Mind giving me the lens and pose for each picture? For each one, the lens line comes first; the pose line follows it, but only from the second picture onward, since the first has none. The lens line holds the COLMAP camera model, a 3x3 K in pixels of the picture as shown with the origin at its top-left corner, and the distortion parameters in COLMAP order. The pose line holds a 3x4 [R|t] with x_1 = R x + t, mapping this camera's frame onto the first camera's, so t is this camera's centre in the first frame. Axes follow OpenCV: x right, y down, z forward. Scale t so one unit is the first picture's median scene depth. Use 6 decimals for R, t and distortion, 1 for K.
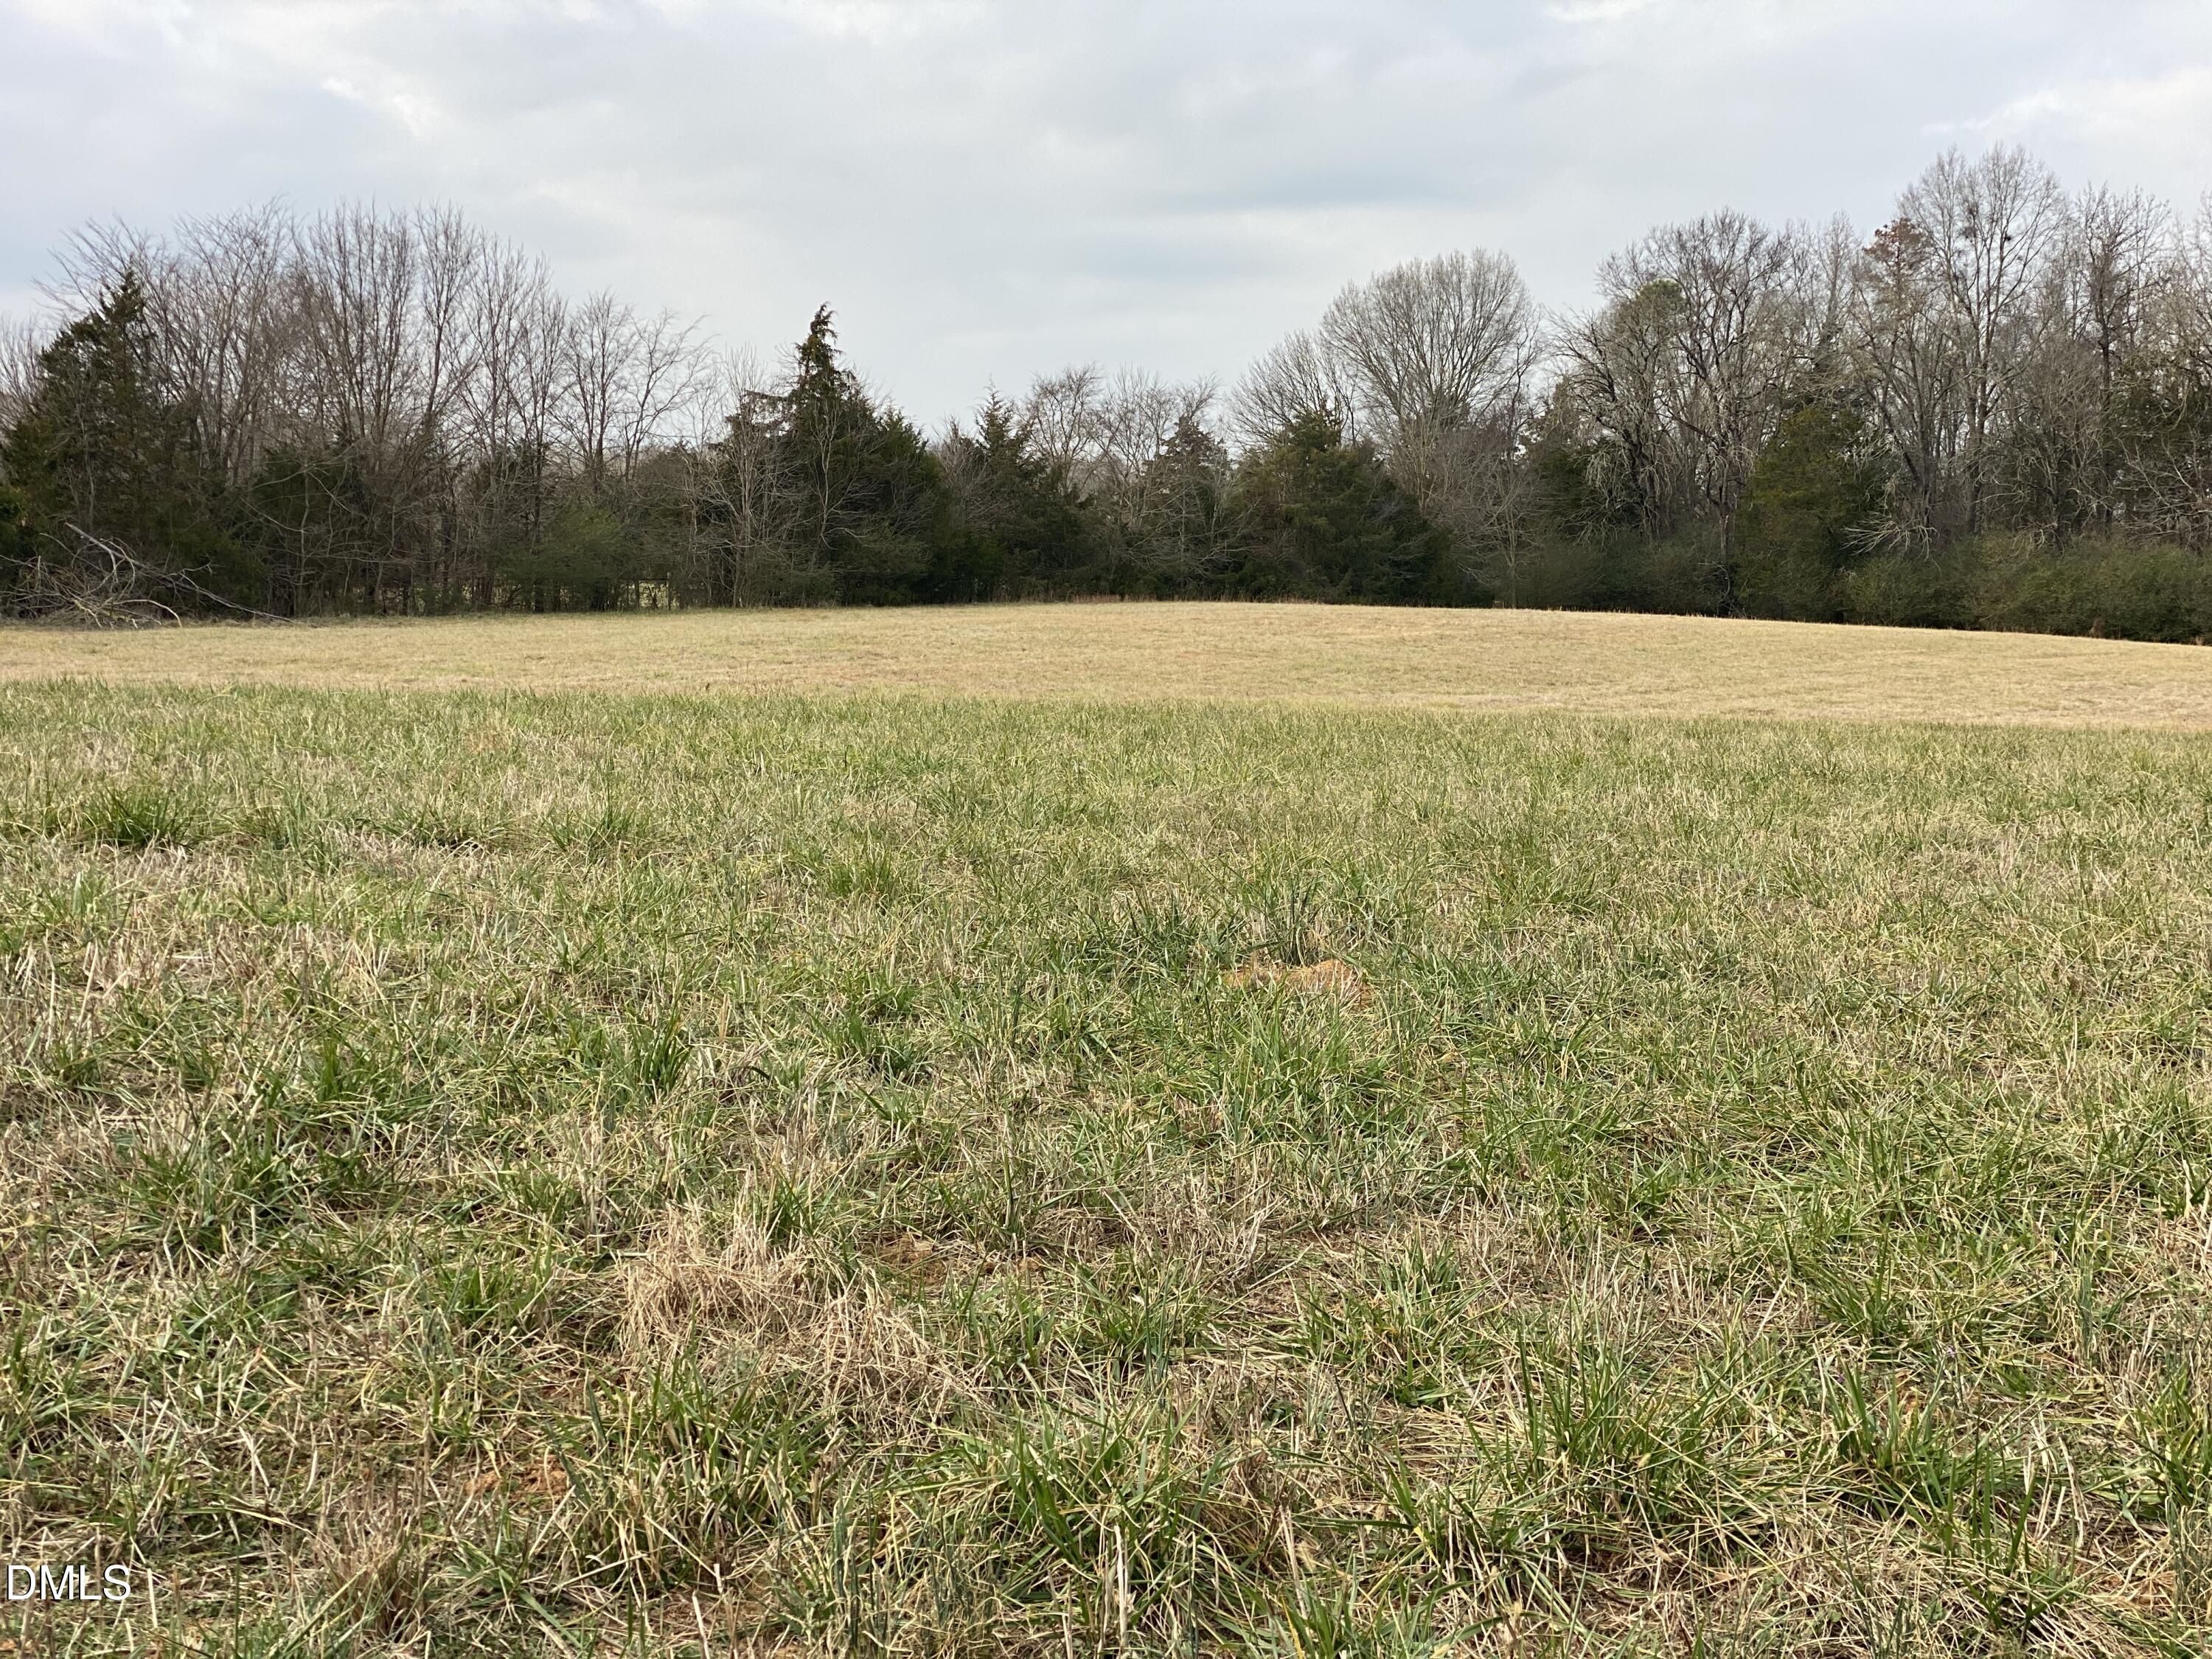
lens RADIAL K [[3305.4, 0, 1102.8], [0, 3305.4, 807.4], [0, 0, 1]] dist [0.141401, 0.000000]
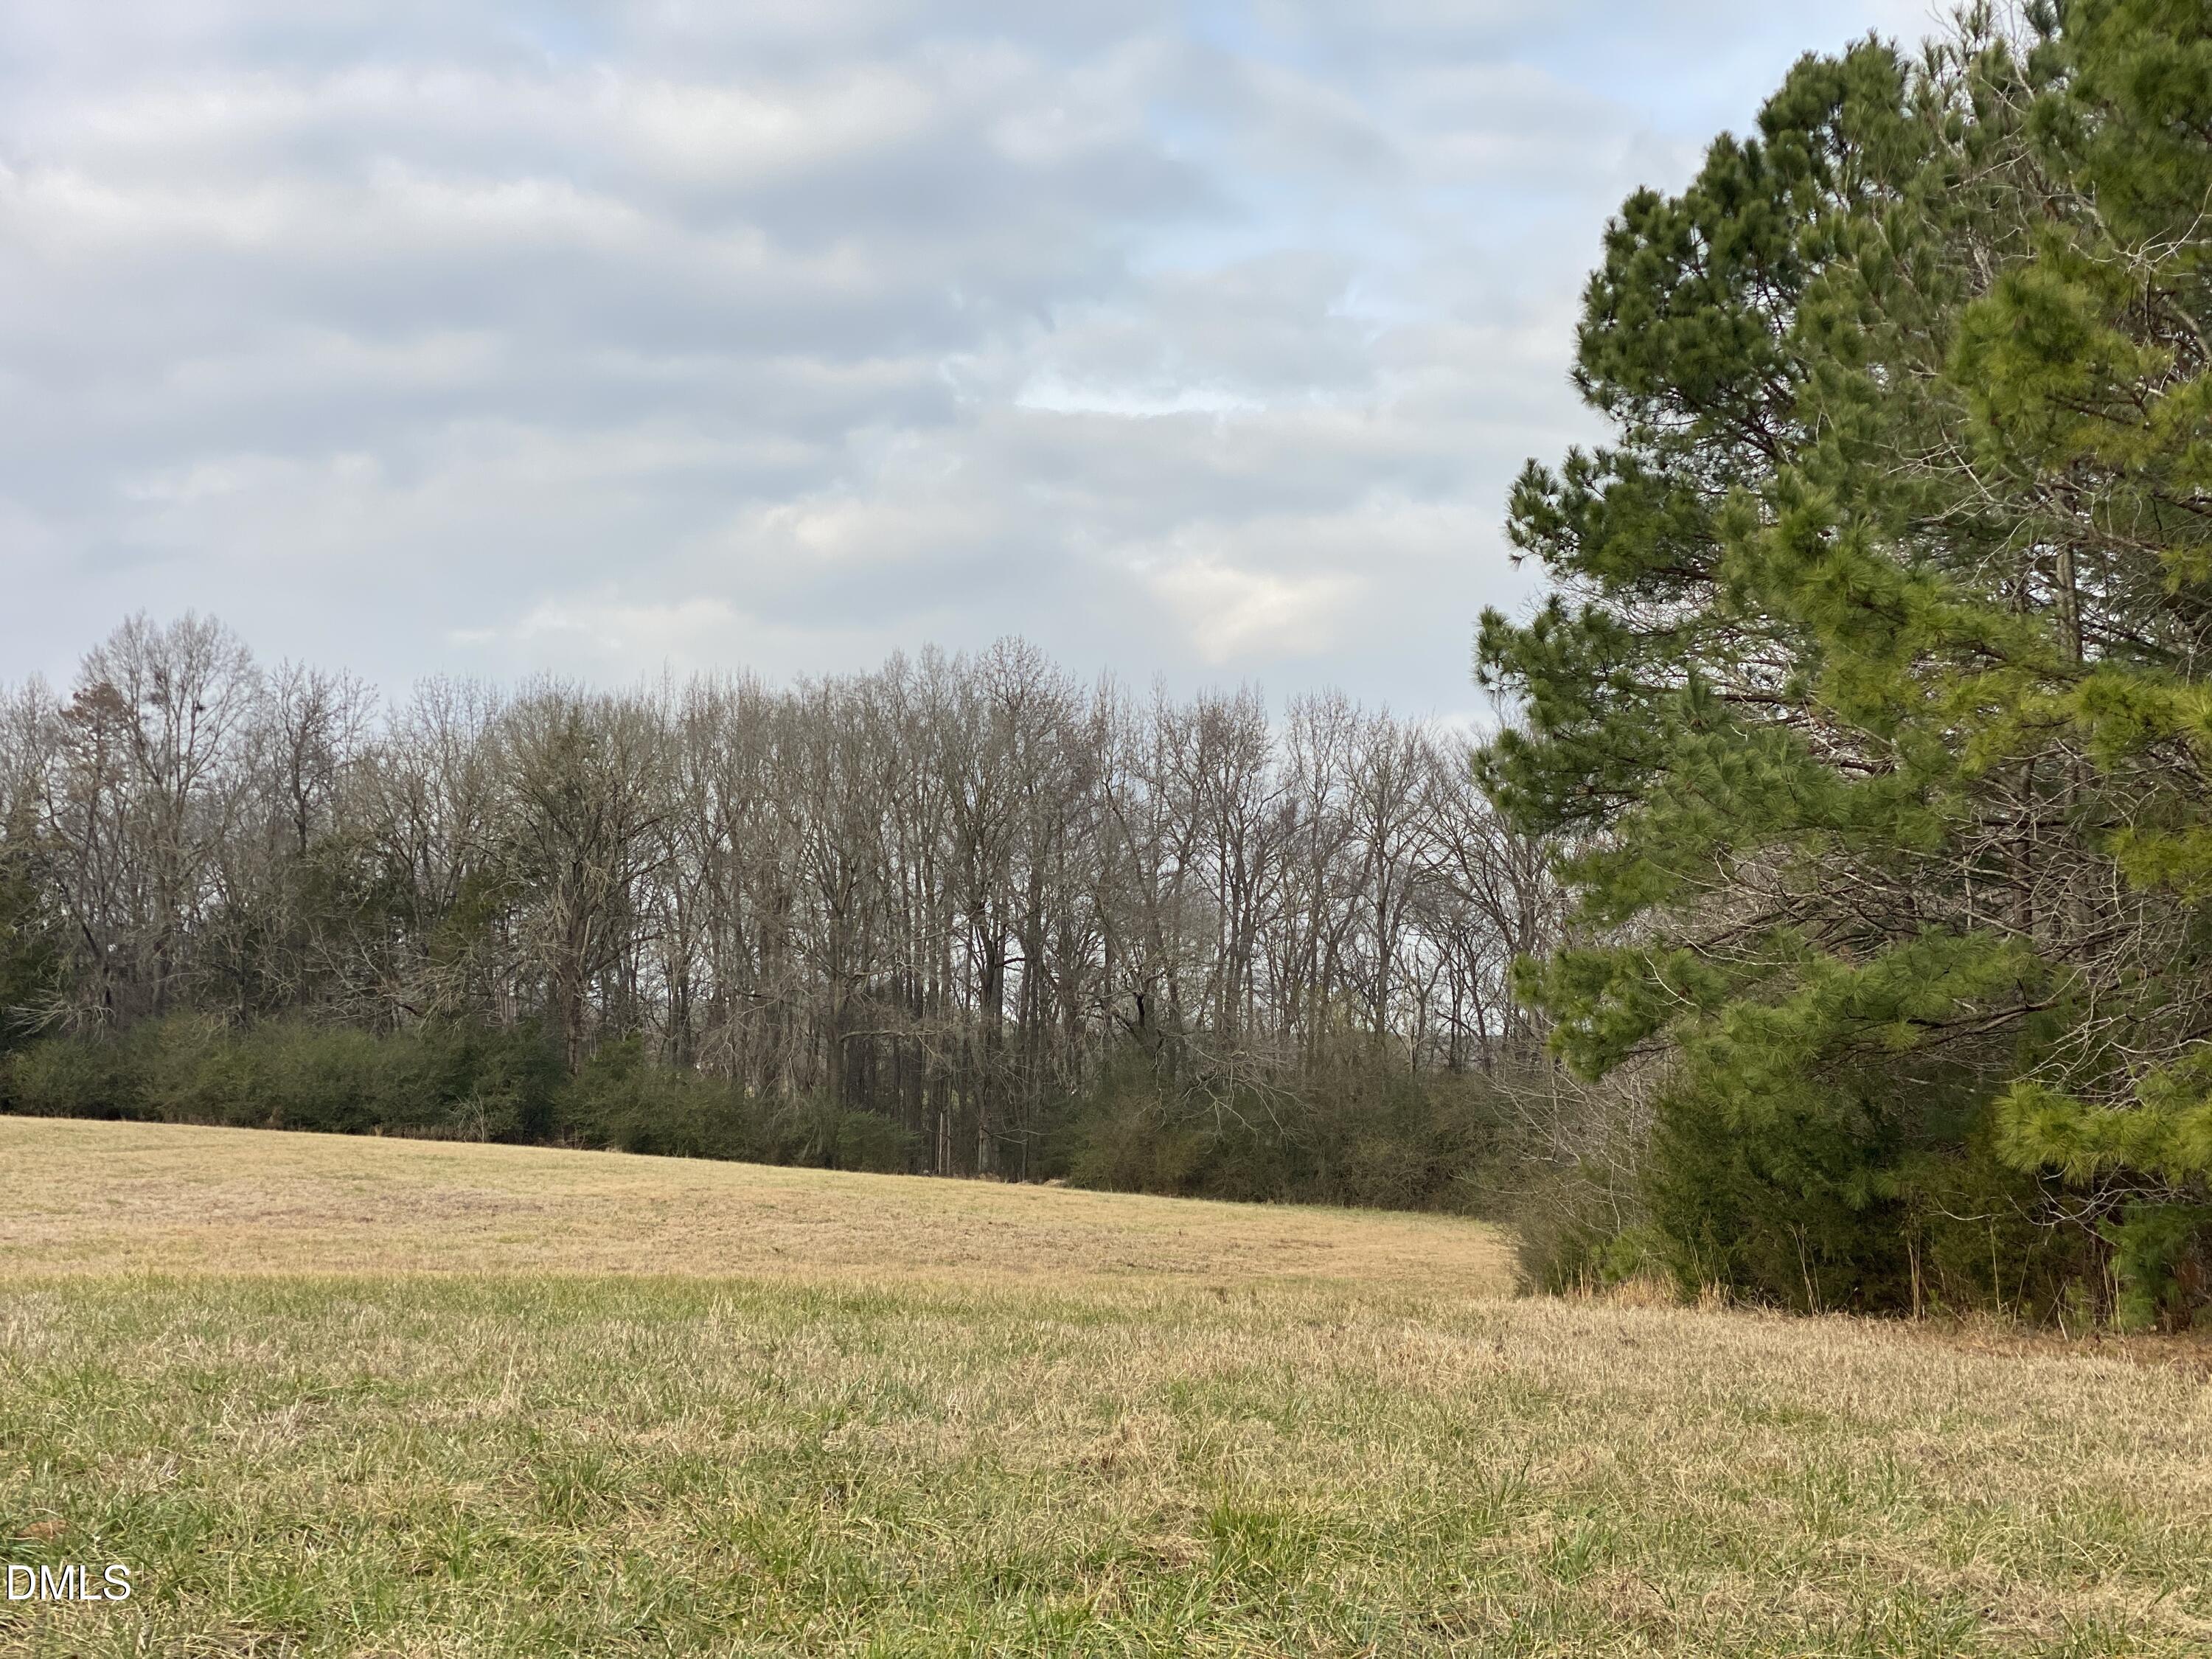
lens RADIAL K [[3305.4, 0, 1096.1], [0, 3305.4, 765.9], [0, 0, 1]] dist [0.141401, 0.000000]
pose [[0.883814, 0.050801, 0.465072, 0.055472], [0.023073, 0.988144, -0.151786, -0.002905], [-0.467269, 0.144881, 0.872163, 0.053146]]
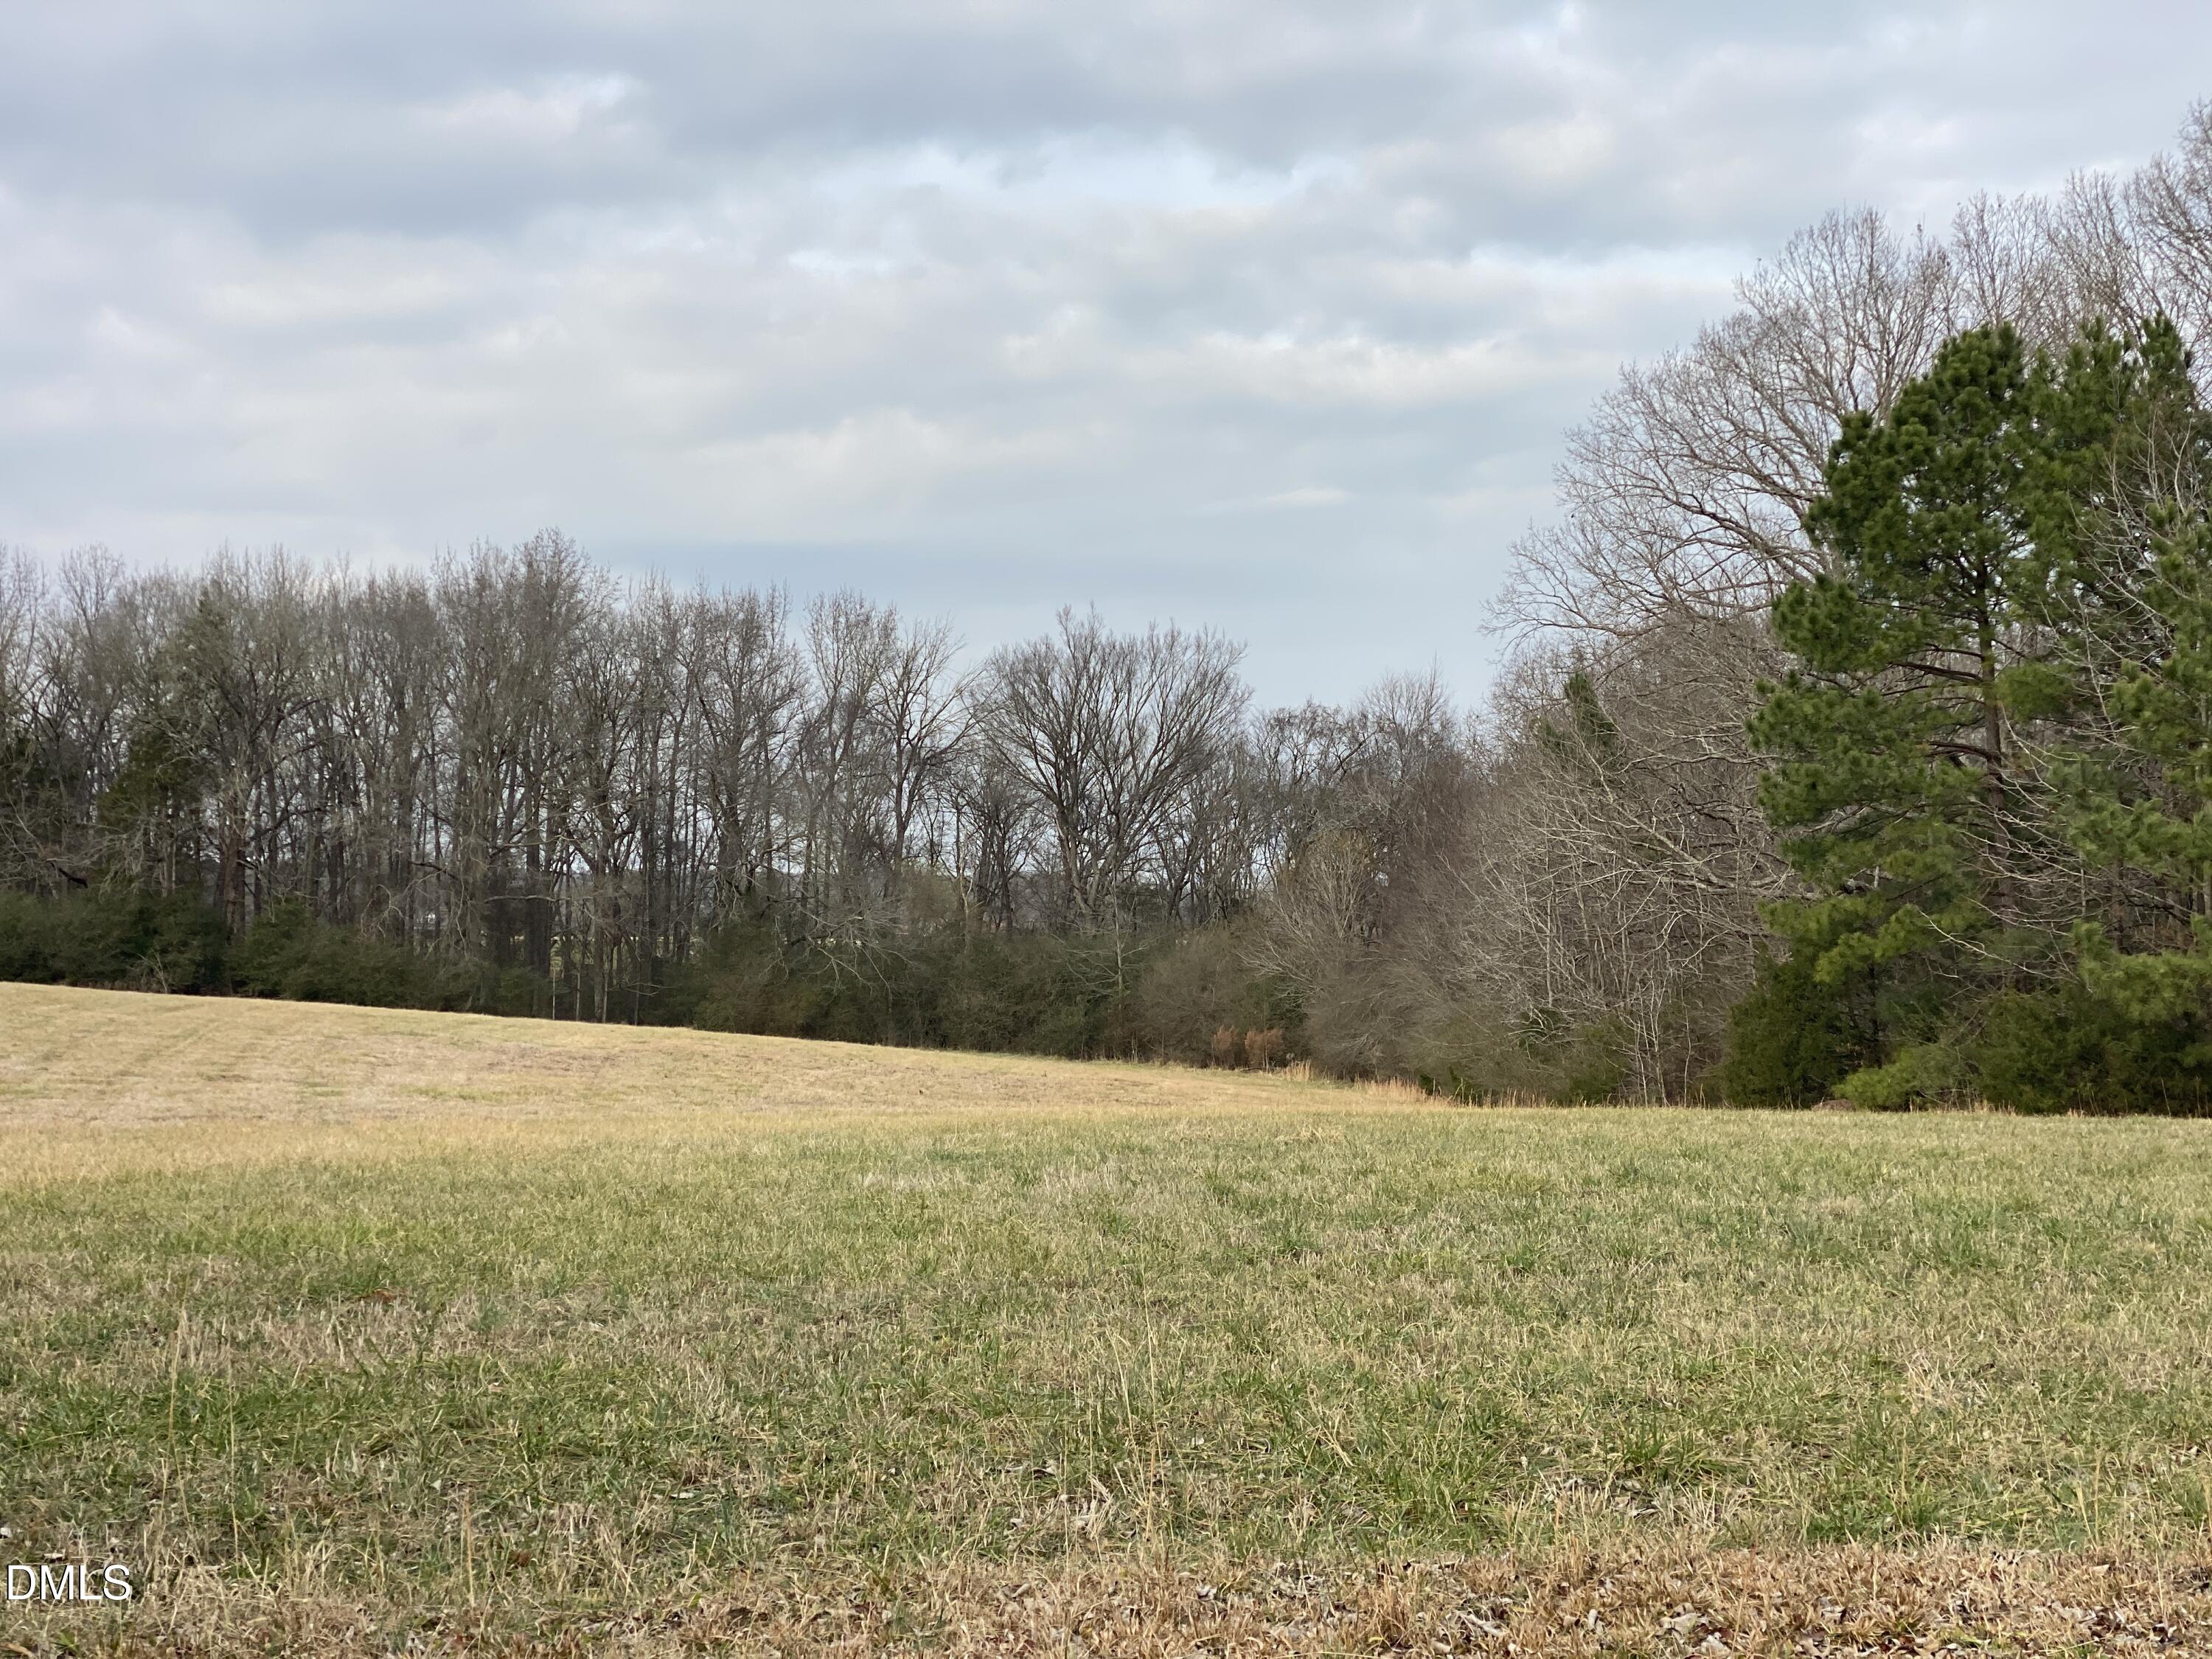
lens RADIAL K [[3305.4, 0, 1095.2], [0, 3305.4, 732.2], [0, 0, 1]] dist [0.141401, 0.000000]
pose [[0.727077, 0.049359, 0.684779, -0.144754], [0.031763, 0.993926, -0.105367, -0.007398], [-0.685820, 0.098361, 0.721093, 0.024854]]
